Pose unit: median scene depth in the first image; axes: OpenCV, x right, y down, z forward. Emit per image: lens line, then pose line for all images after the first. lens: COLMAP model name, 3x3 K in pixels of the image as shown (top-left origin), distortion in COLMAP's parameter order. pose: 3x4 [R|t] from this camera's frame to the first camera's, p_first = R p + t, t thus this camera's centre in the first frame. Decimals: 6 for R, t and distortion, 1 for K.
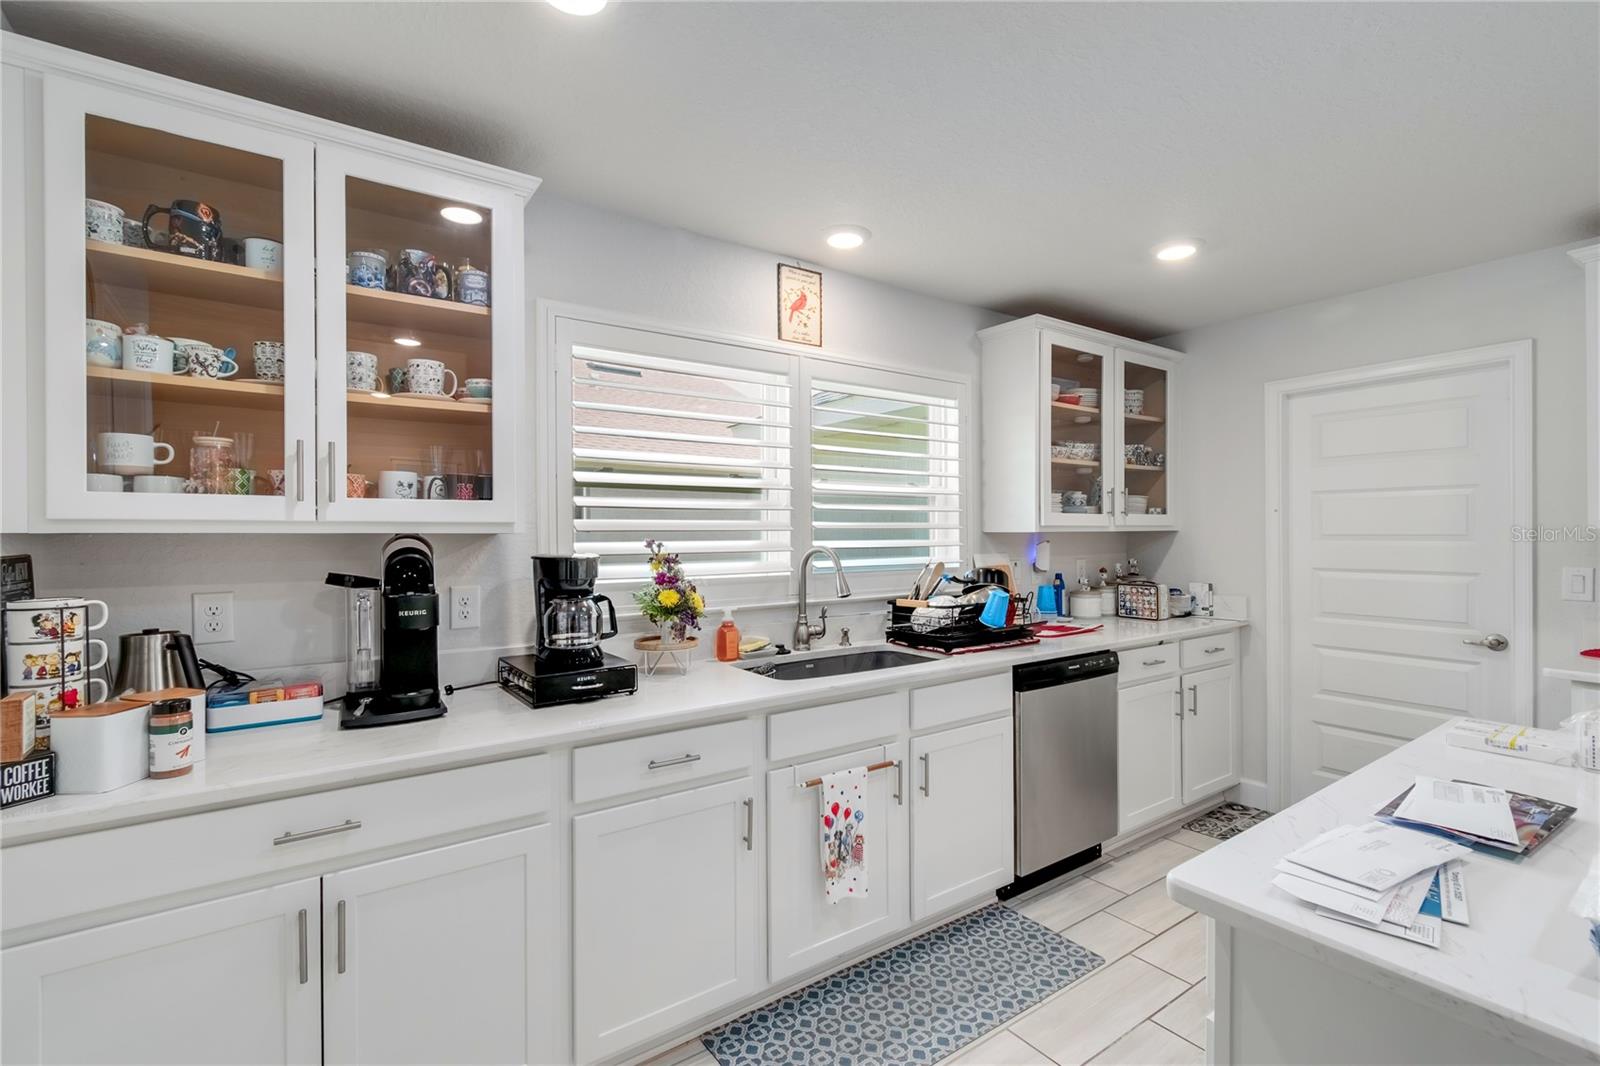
lens RADIAL K [[726.5, 0, 803.4], [0, 726.5, 538.9], [0, 0, 1]] dist [0.002547, 0.000517]
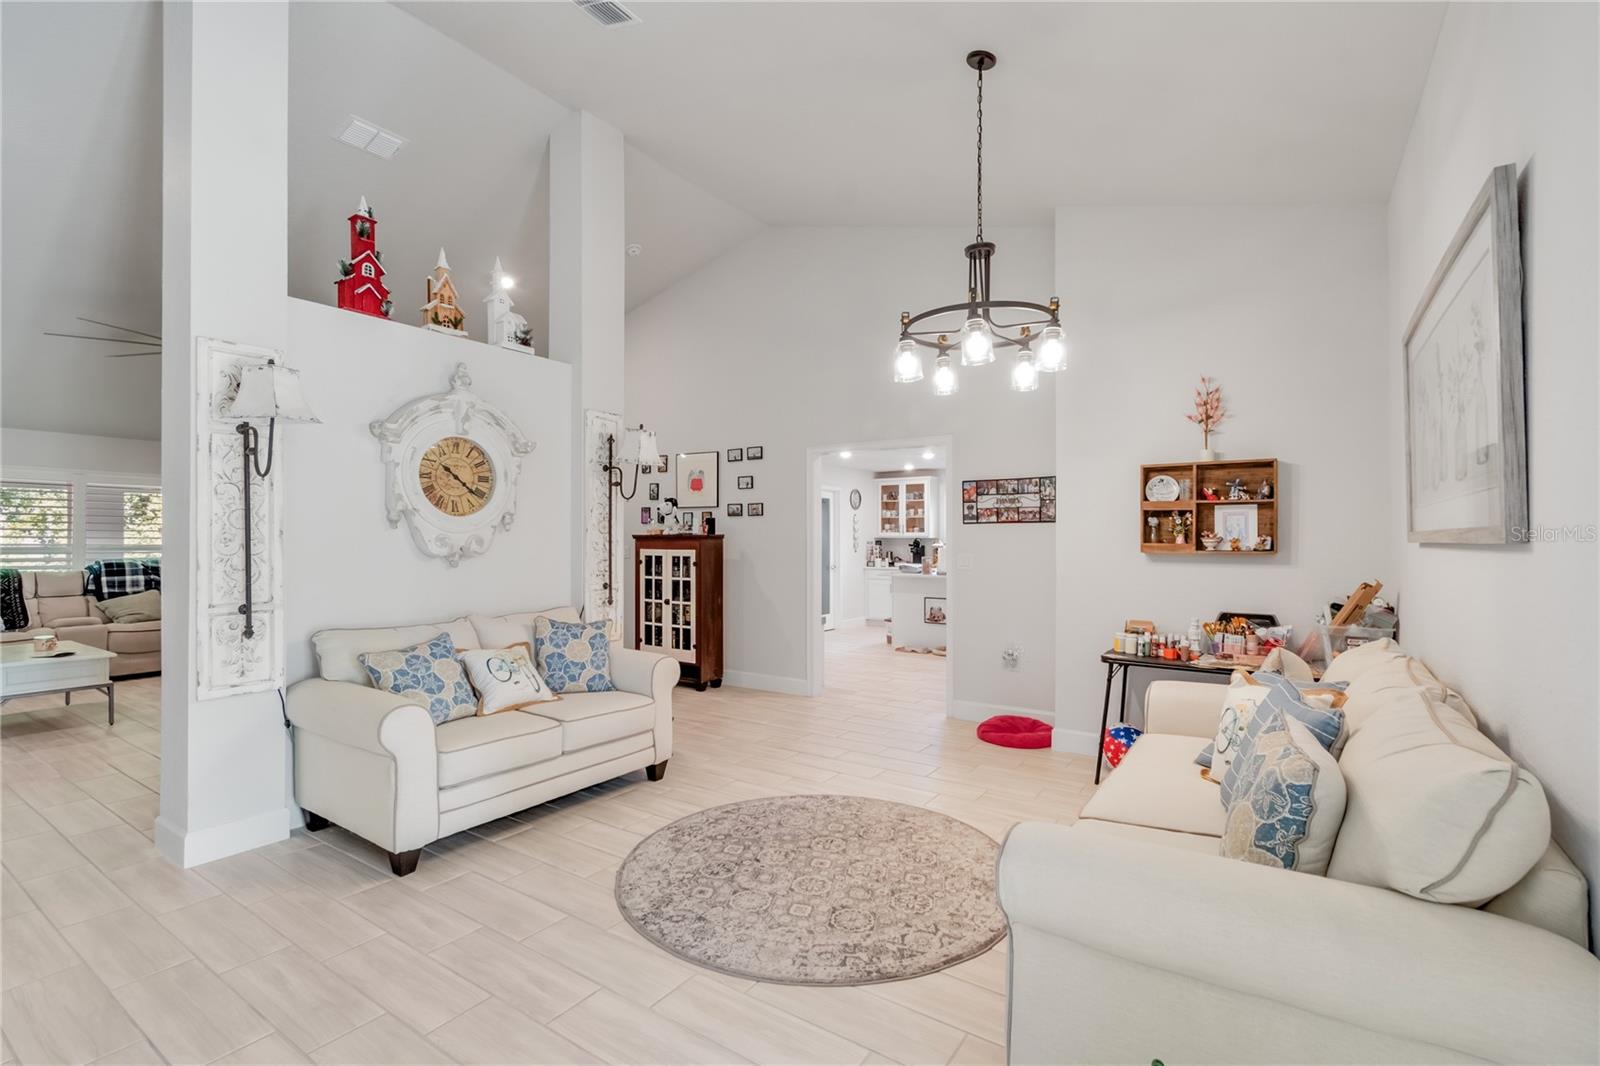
lens RADIAL K [[726.5, 0, 805.5], [0, 726.5, 536.0], [0, 0, 1]] dist [0.002547, 0.000517]
pose [[0.360748, 0.004861, -0.932651, 5.350979], [-0.009974, 0.999949, 0.001354, -0.023402], [0.932610, 0.008814, 0.360778, -2.302384]]
